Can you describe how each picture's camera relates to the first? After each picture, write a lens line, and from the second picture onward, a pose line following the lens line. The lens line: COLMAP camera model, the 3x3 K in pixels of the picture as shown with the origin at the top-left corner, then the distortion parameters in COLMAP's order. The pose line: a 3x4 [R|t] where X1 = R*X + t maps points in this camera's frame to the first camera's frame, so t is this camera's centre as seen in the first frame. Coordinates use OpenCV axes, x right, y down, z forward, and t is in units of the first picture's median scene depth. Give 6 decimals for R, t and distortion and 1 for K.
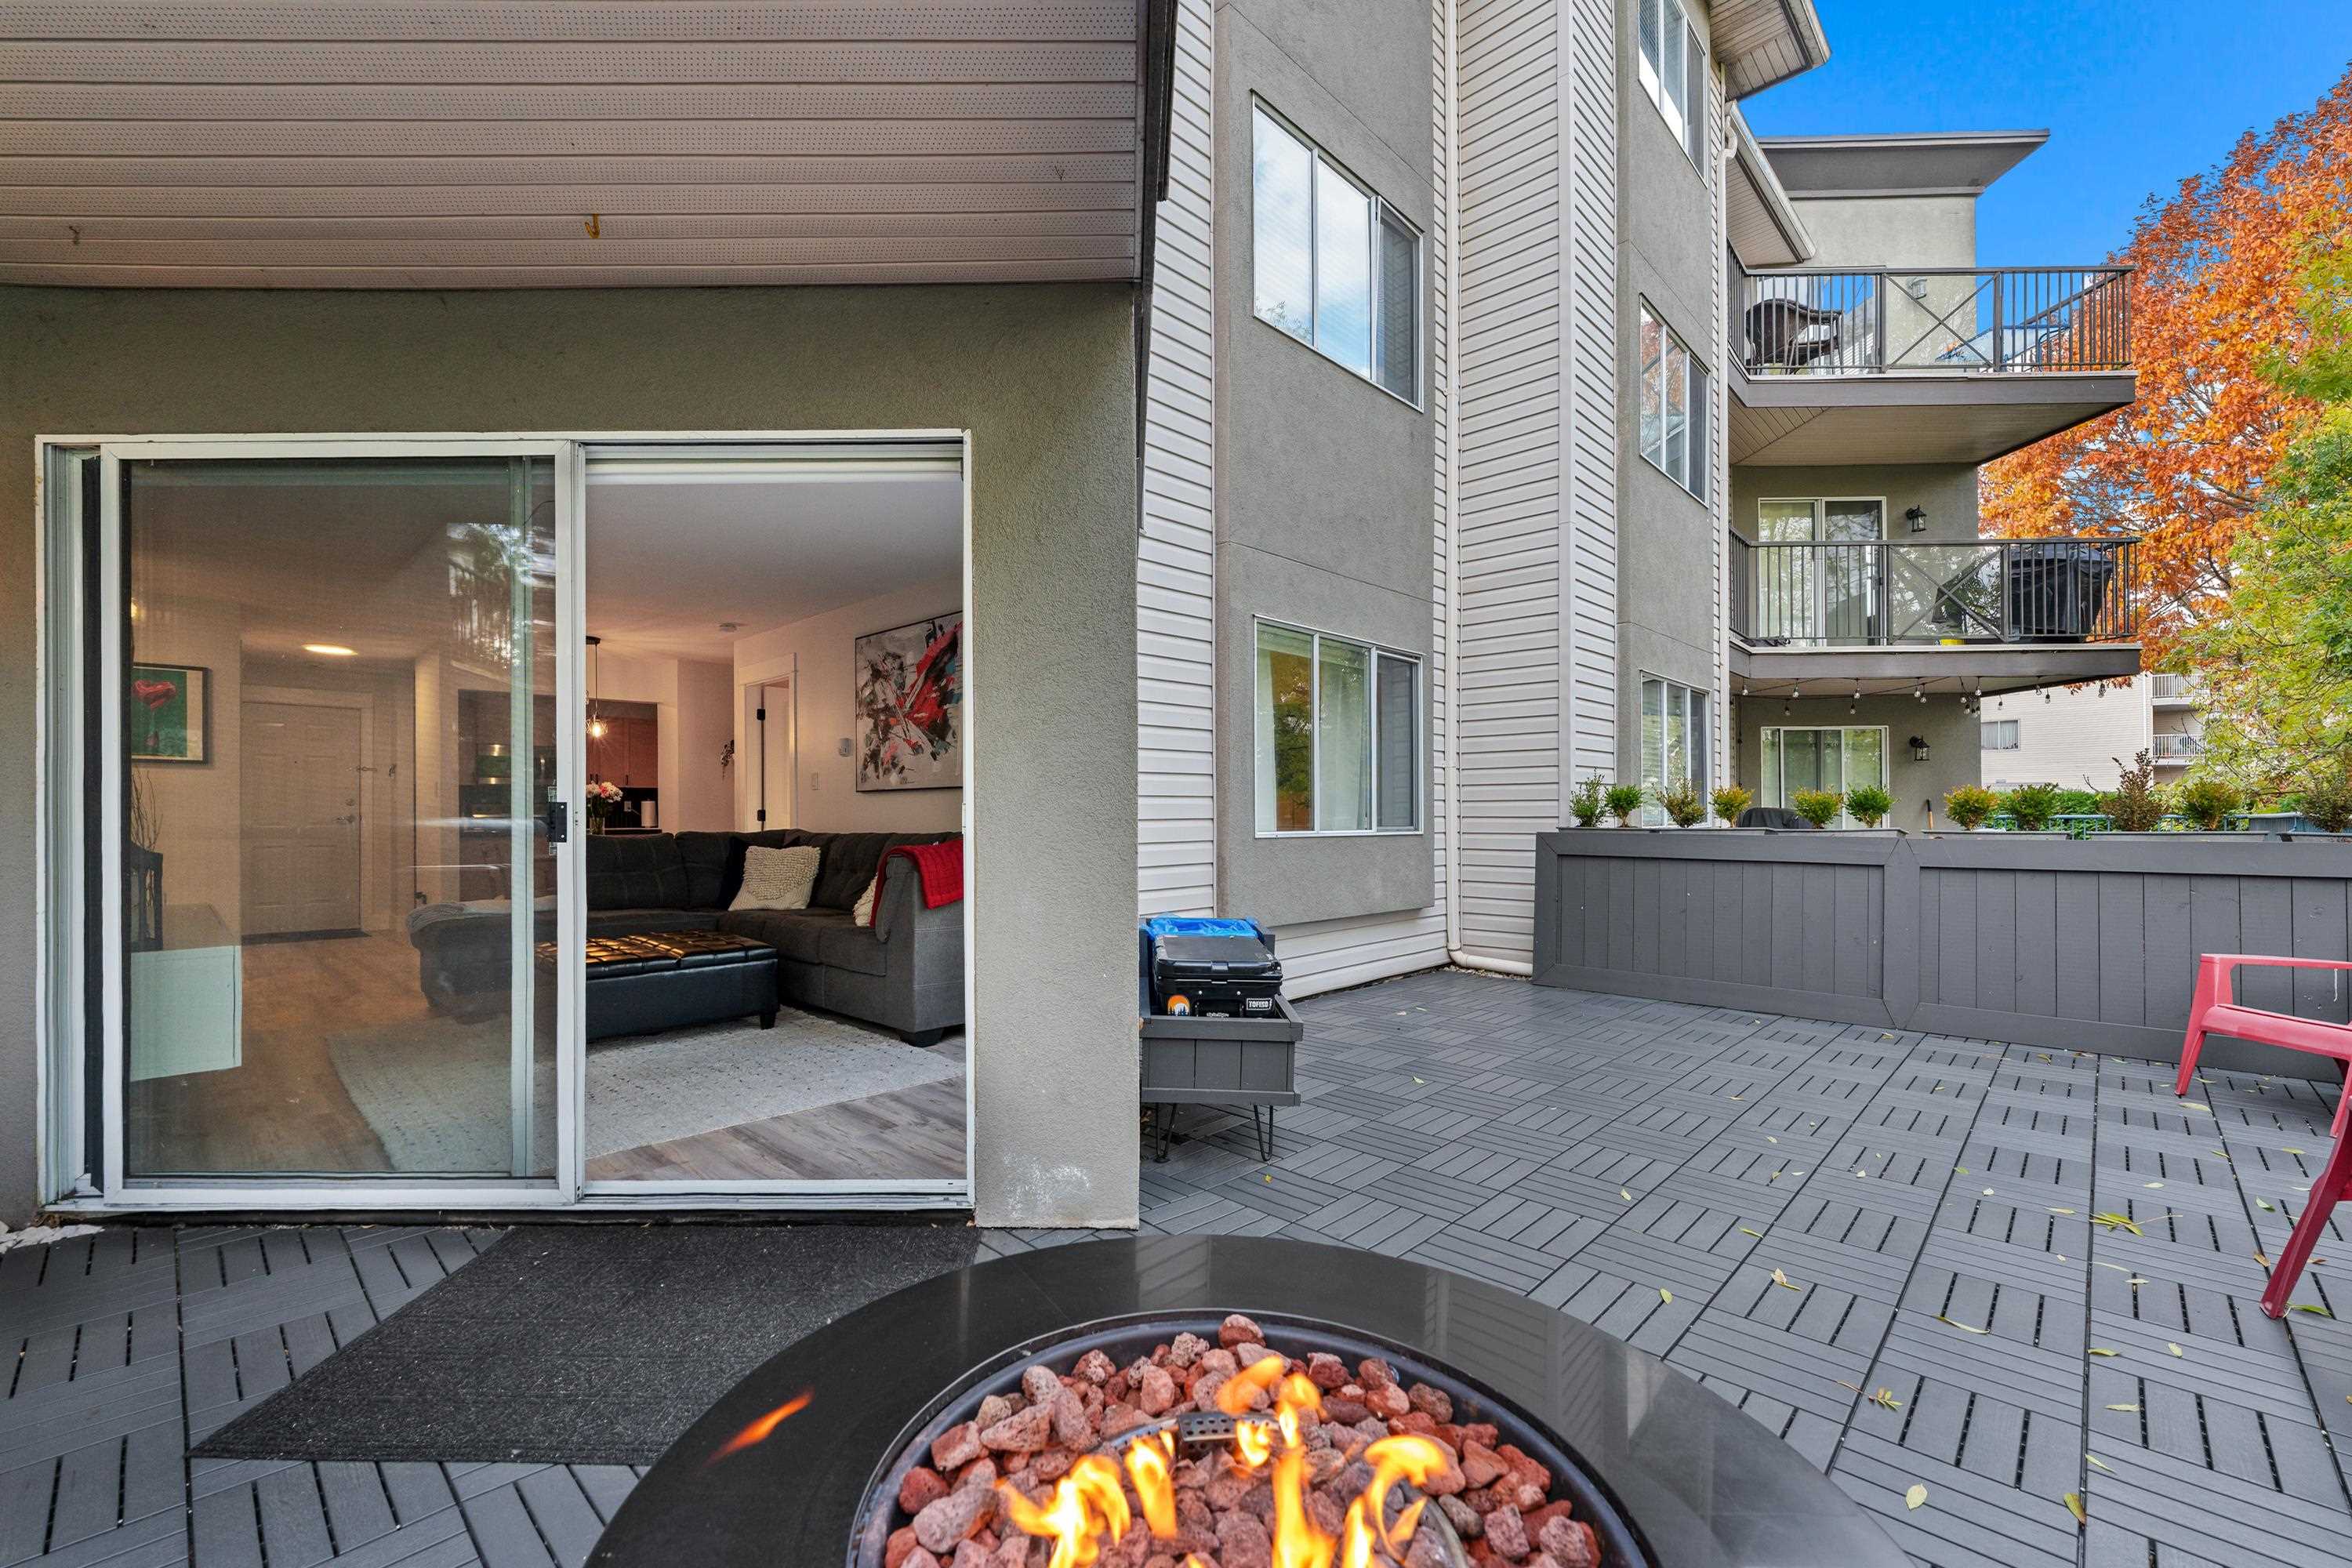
lens RADIAL K [[967.3, 0, 1126.1], [0, 967.3, 814.7], [0, 0, 1]] dist [0.000324, -0.000062]
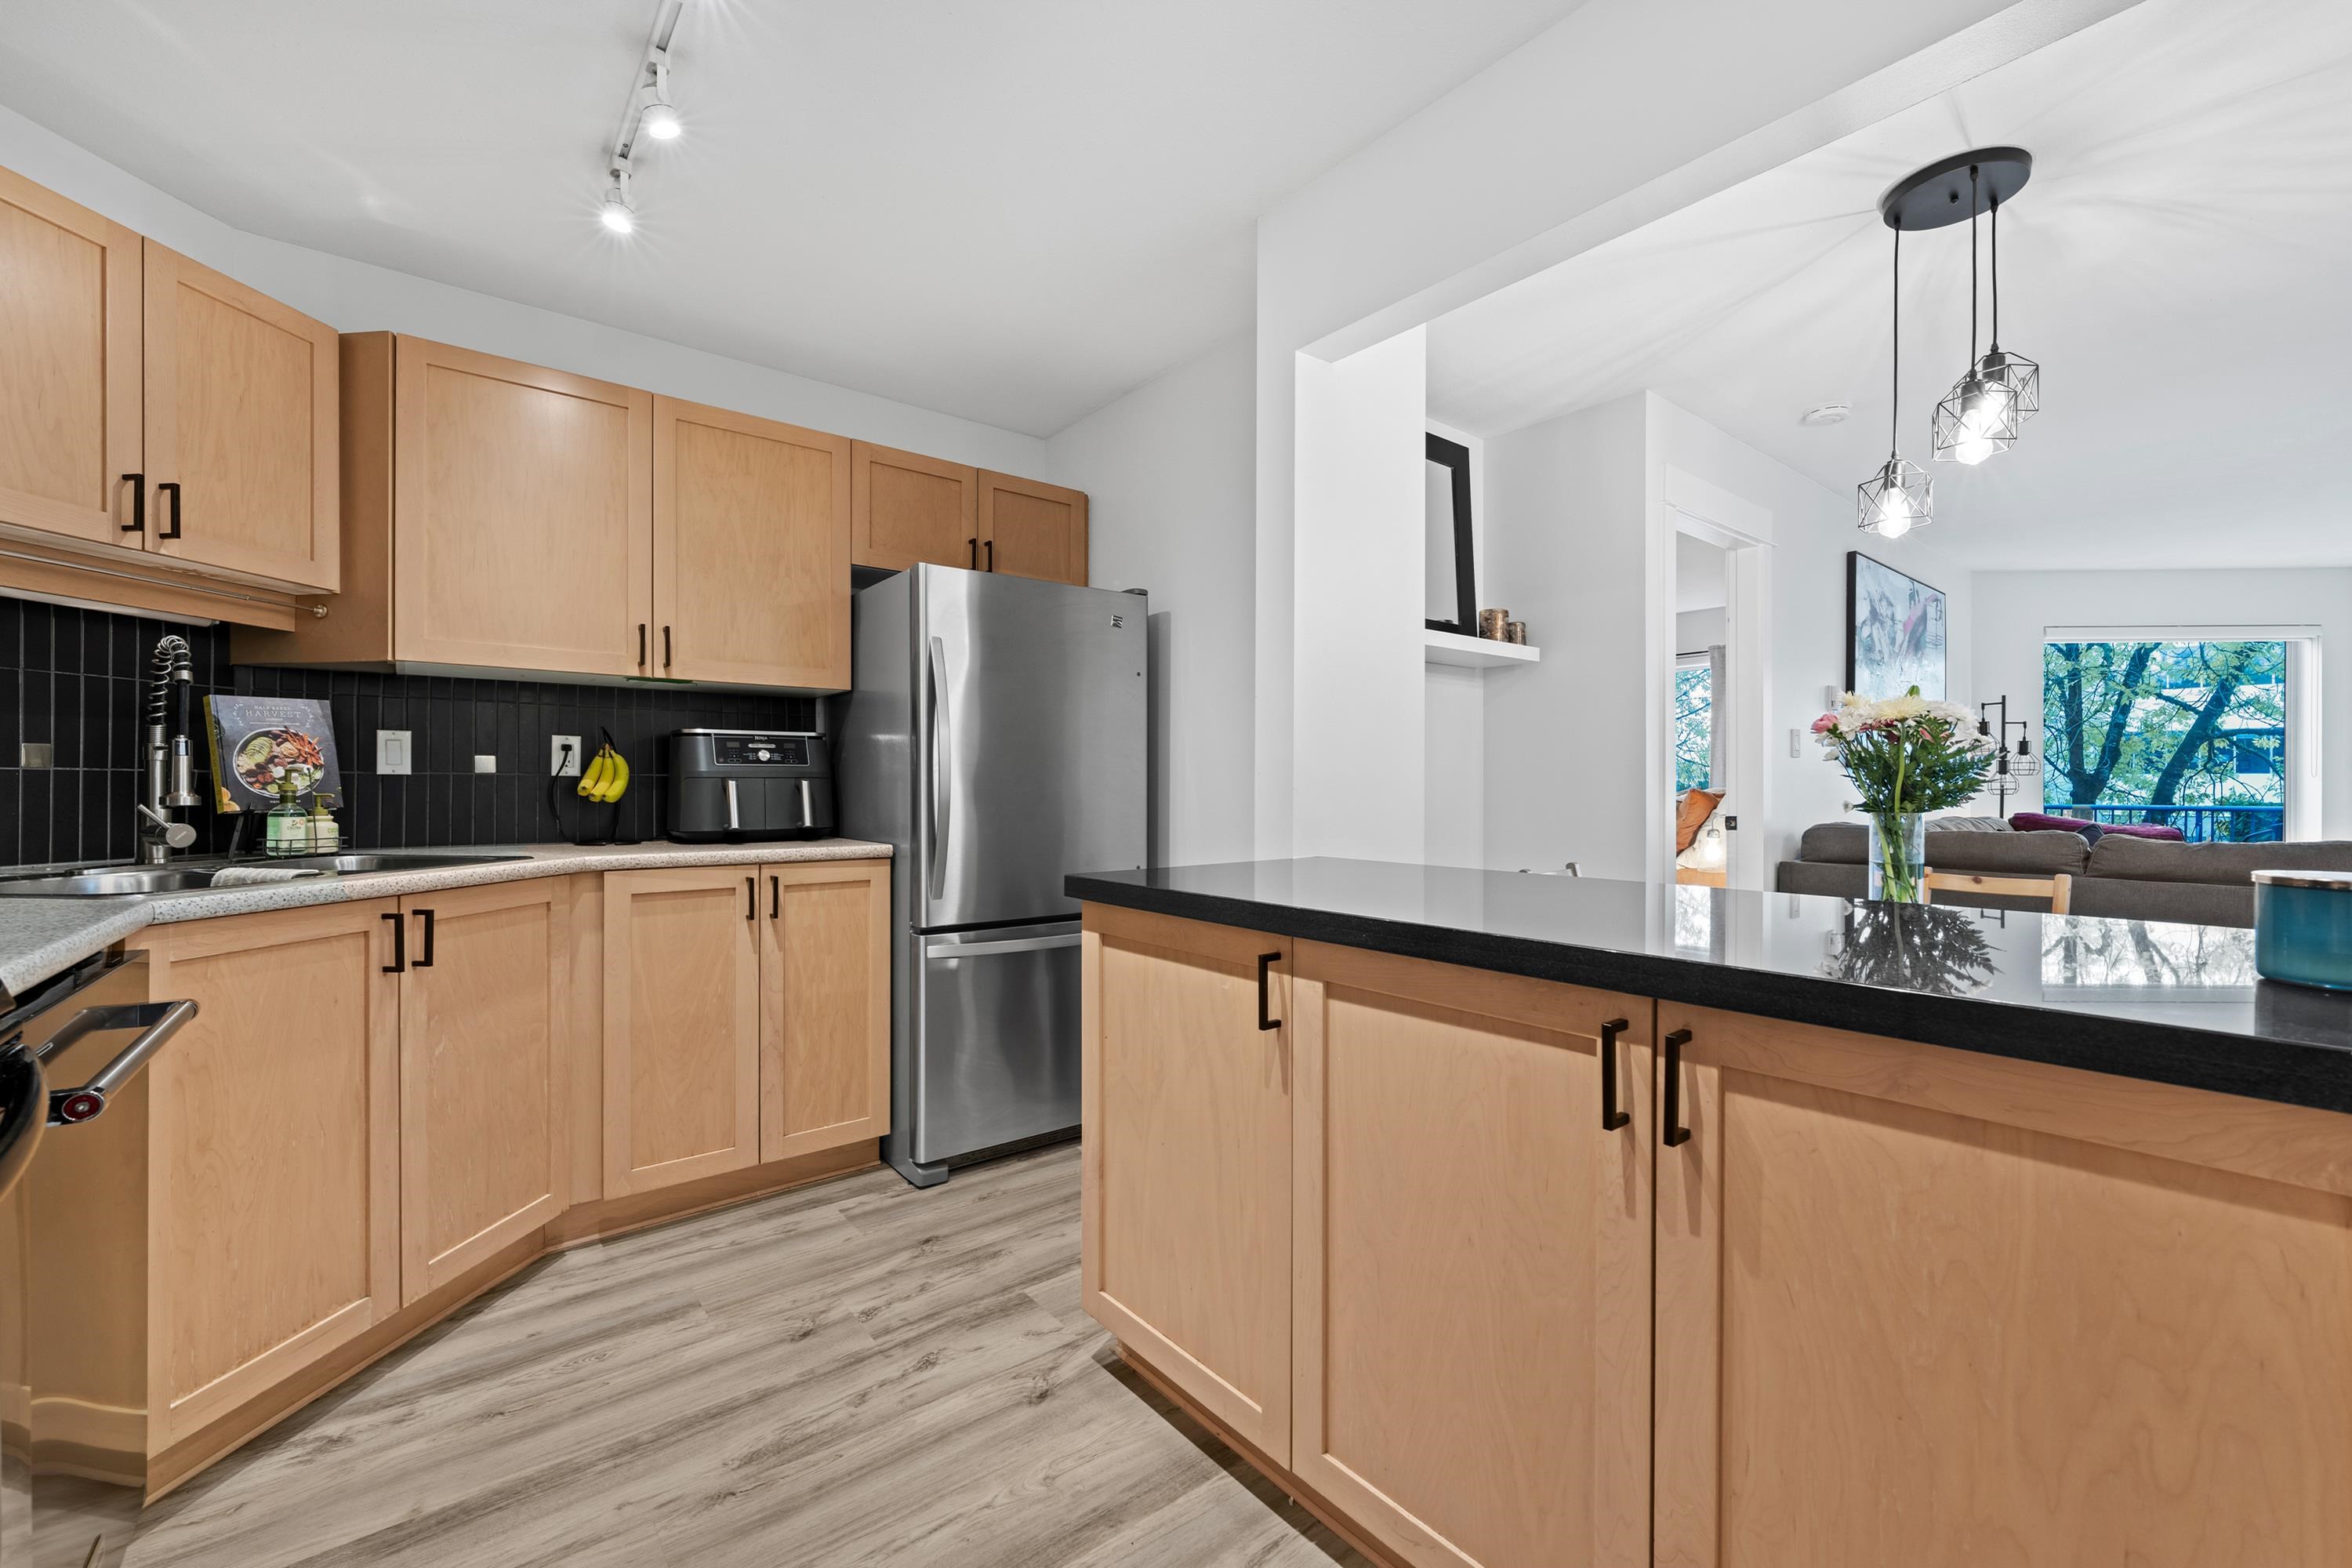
lens RADIAL K [[954.5, 0, 1178.0], [0, 954.5, 791.1], [0, 0, 1]] dist [0.000638, -0.000238]
pose [[0.104821, 0.002453, 0.994488, -1.085293], [-0.002539, 0.999994, -0.002199, -0.003238], [-0.994488, -0.002294, 0.104826, 1.498914]]
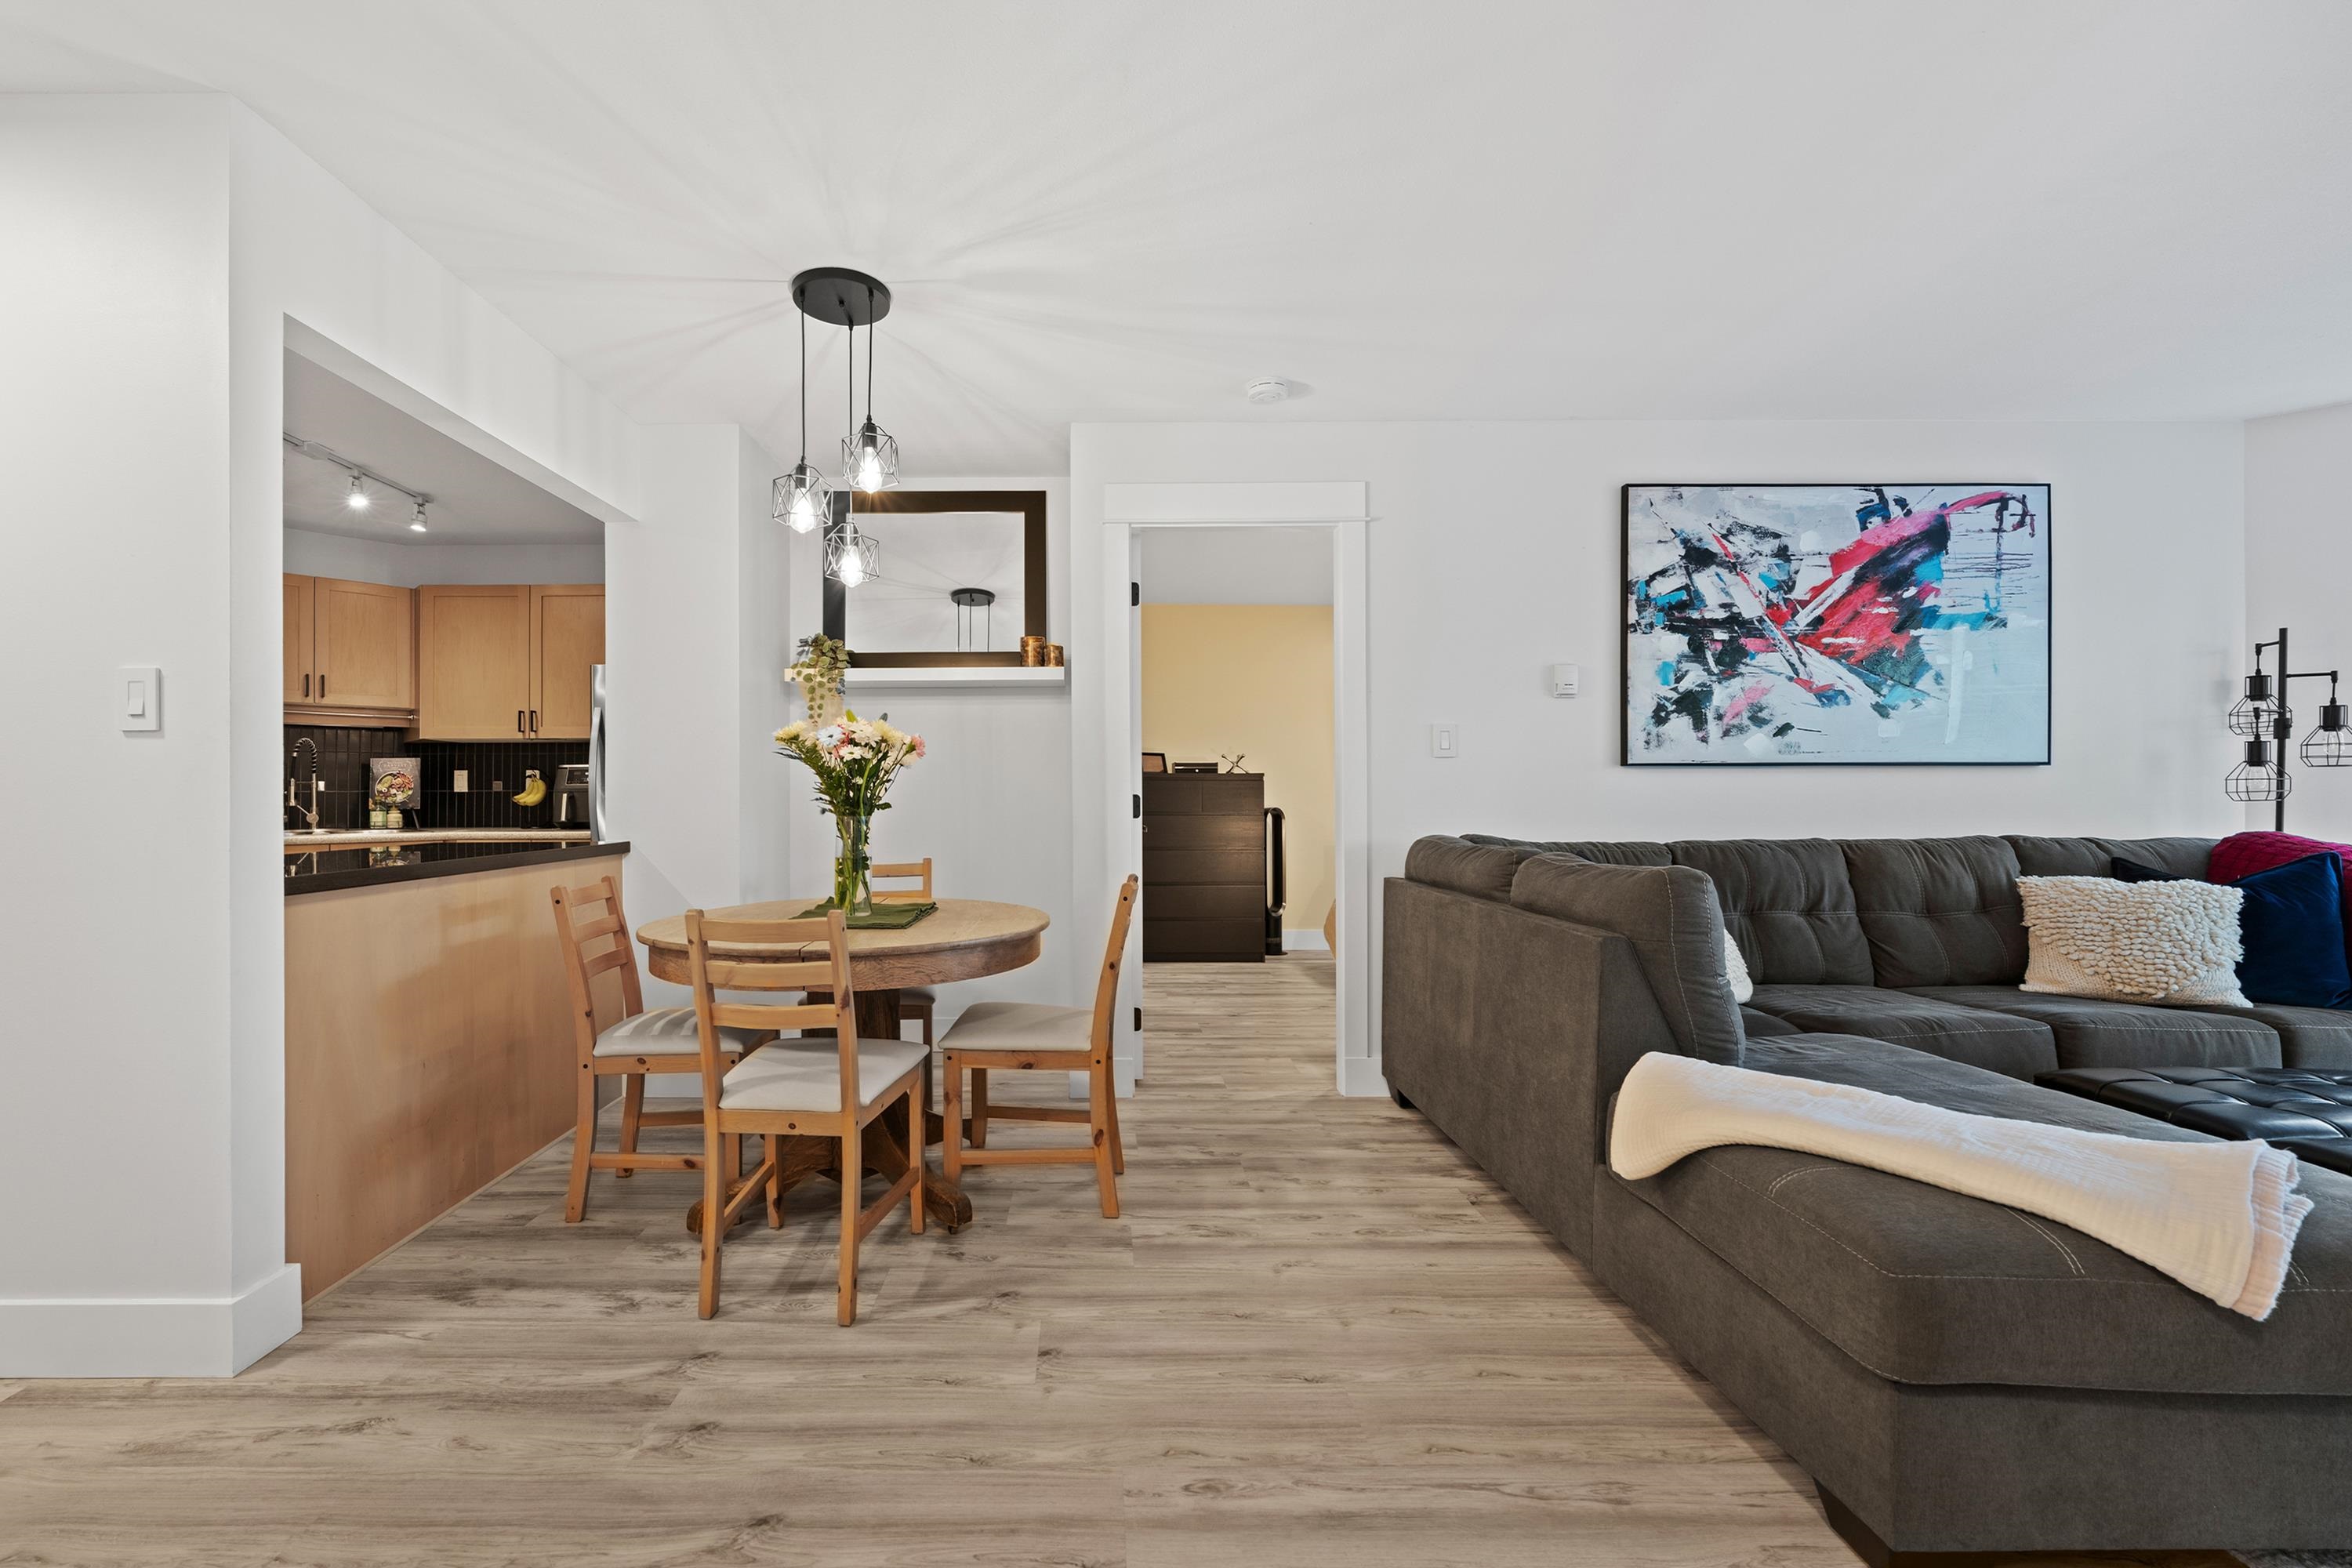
lens RADIAL K [[975.8, 0, 1079.3], [0, 975.8, 796.0], [0, 0, 1]] dist [-0.000807, -0.000258]
pose [[0.706830, 0.004043, 0.707372, -0.935680], [-0.001077, 0.999989, -0.004640, -0.003410], [-0.707383, 0.002518, 0.706826, 0.874874]]
